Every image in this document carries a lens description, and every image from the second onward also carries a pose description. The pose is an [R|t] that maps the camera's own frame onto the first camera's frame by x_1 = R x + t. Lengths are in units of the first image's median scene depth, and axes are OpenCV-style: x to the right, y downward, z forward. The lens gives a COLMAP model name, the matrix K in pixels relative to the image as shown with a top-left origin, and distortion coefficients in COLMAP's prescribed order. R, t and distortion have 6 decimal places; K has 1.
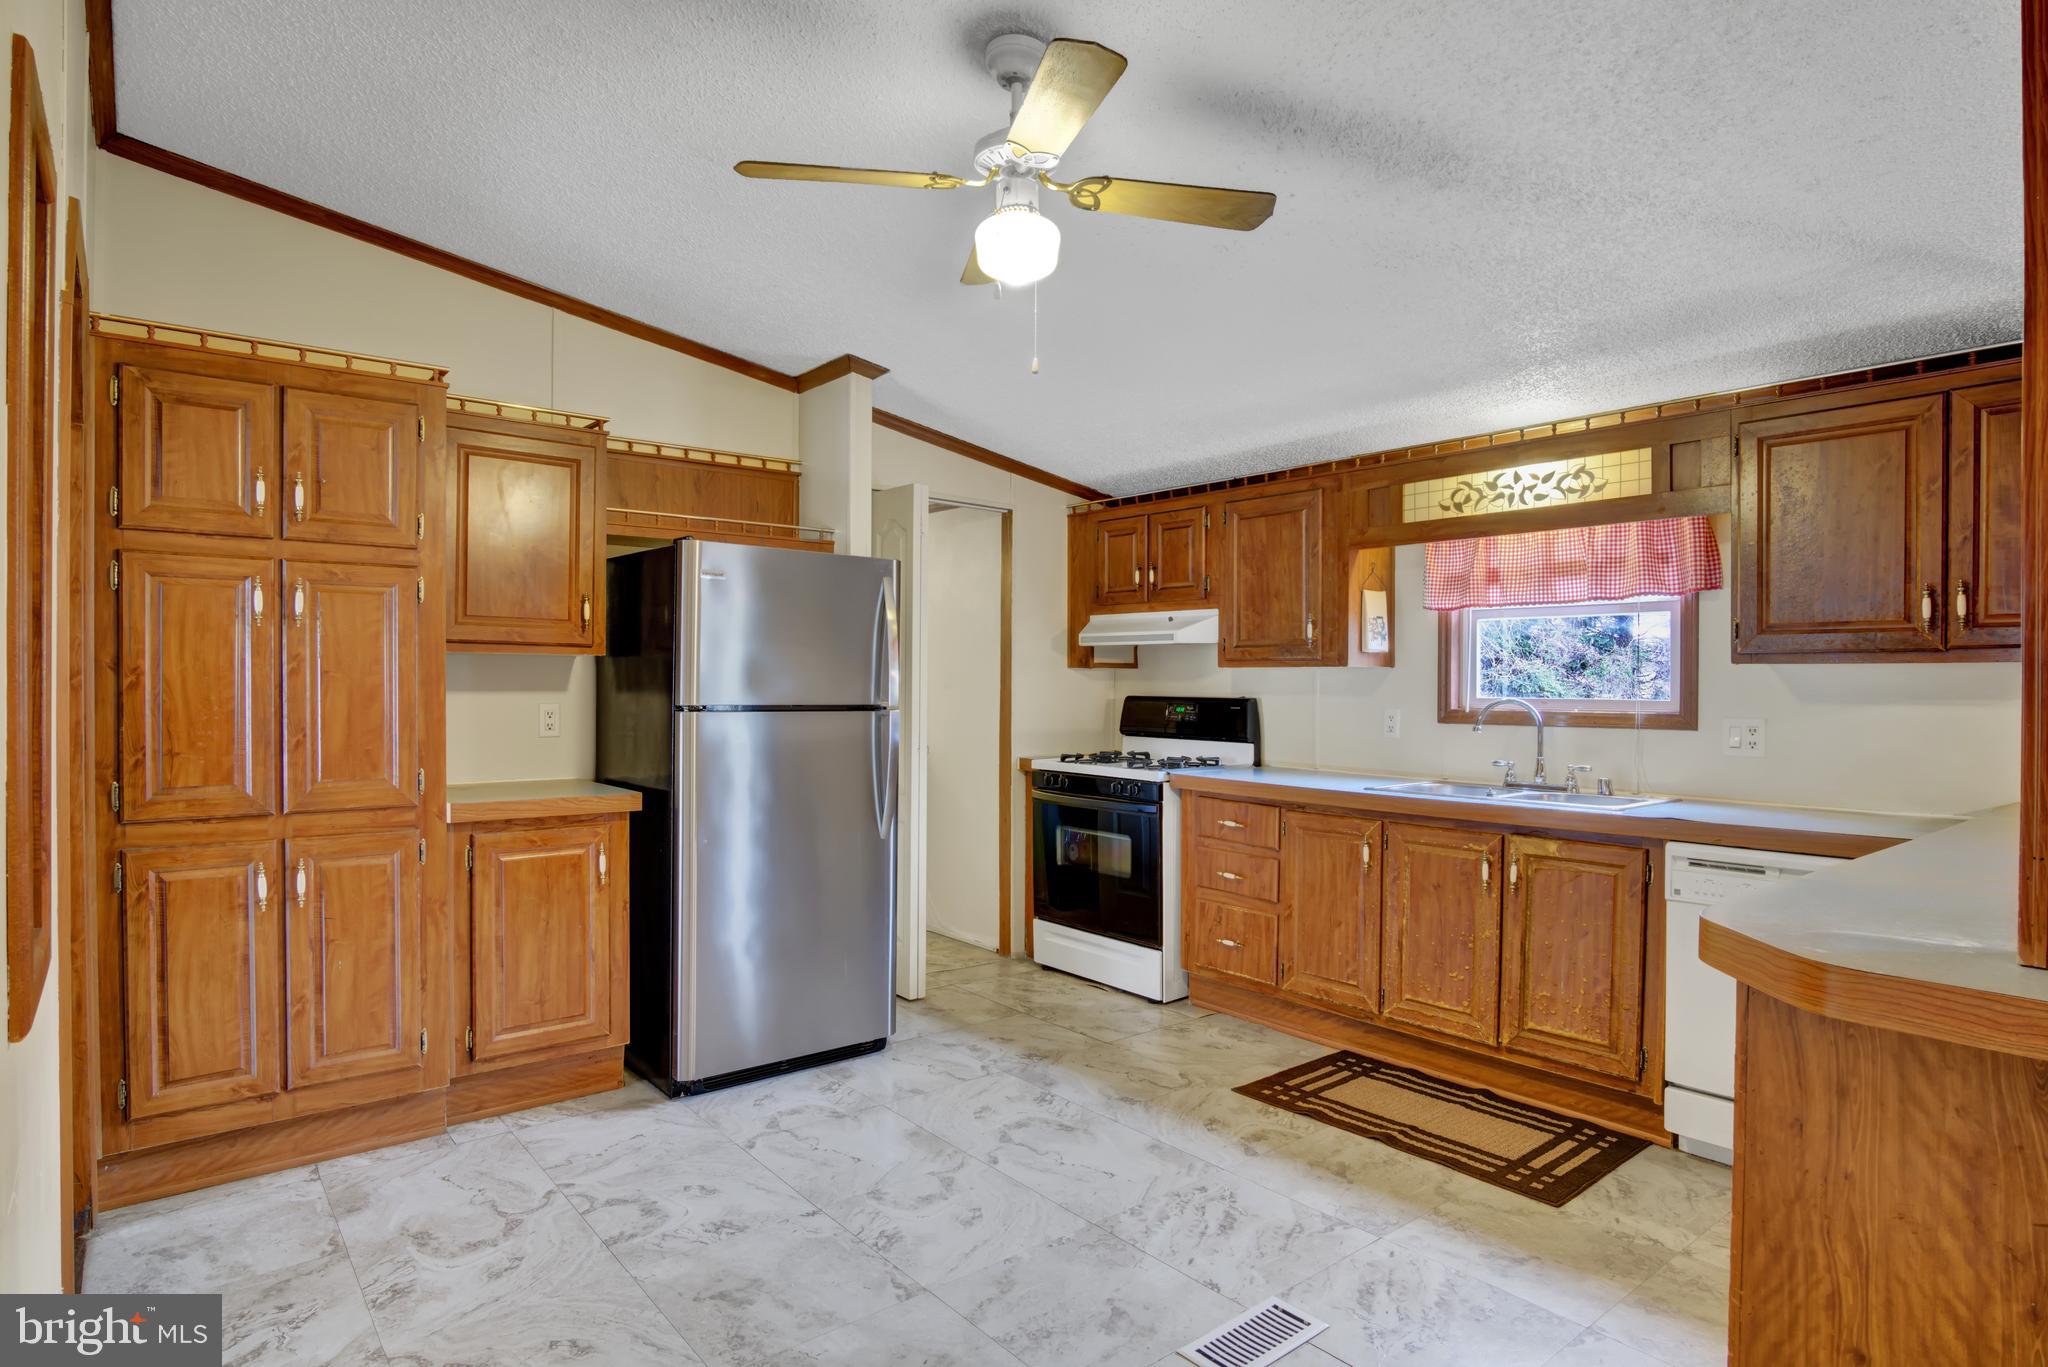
lens RADIAL K [[1098.7, 0, 1021.8], [0, 1098.7, 696.6], [0, 0, 1]] dist [-0.033007, 0.008578]
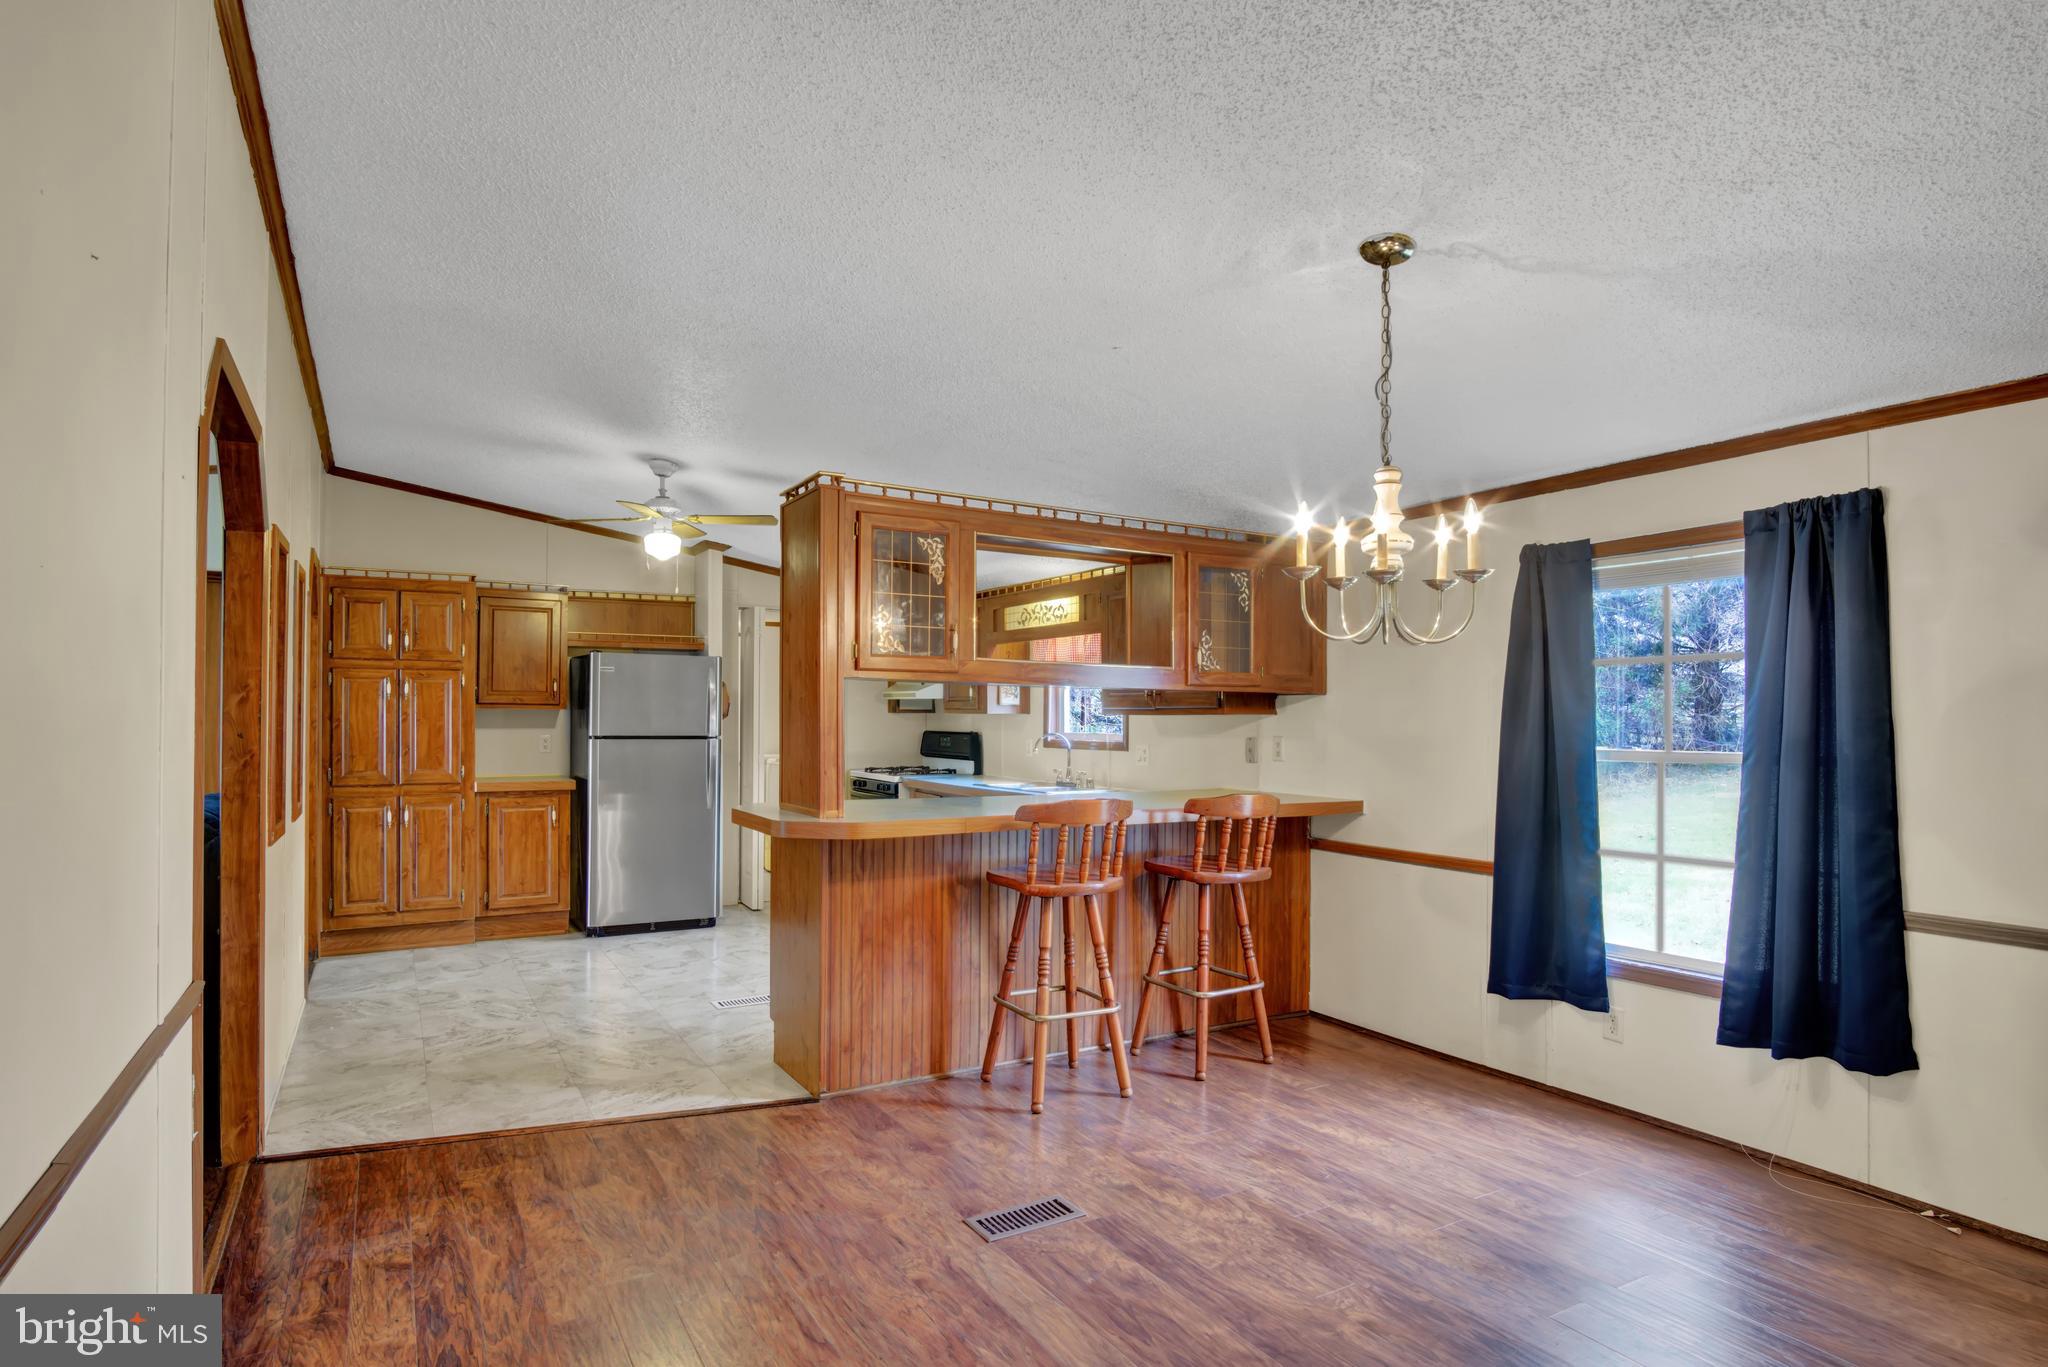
lens RADIAL K [[1102.5, 0, 1022.8], [0, 1102.5, 714.7], [0, 0, 1]] dist [-0.026815, -0.000041]
pose [[0.987817, -0.001050, -0.155618, 0.807125], [-0.001018, 0.999912, -0.013212, -0.005022], [0.155618, 0.013210, 0.987729, -0.879471]]
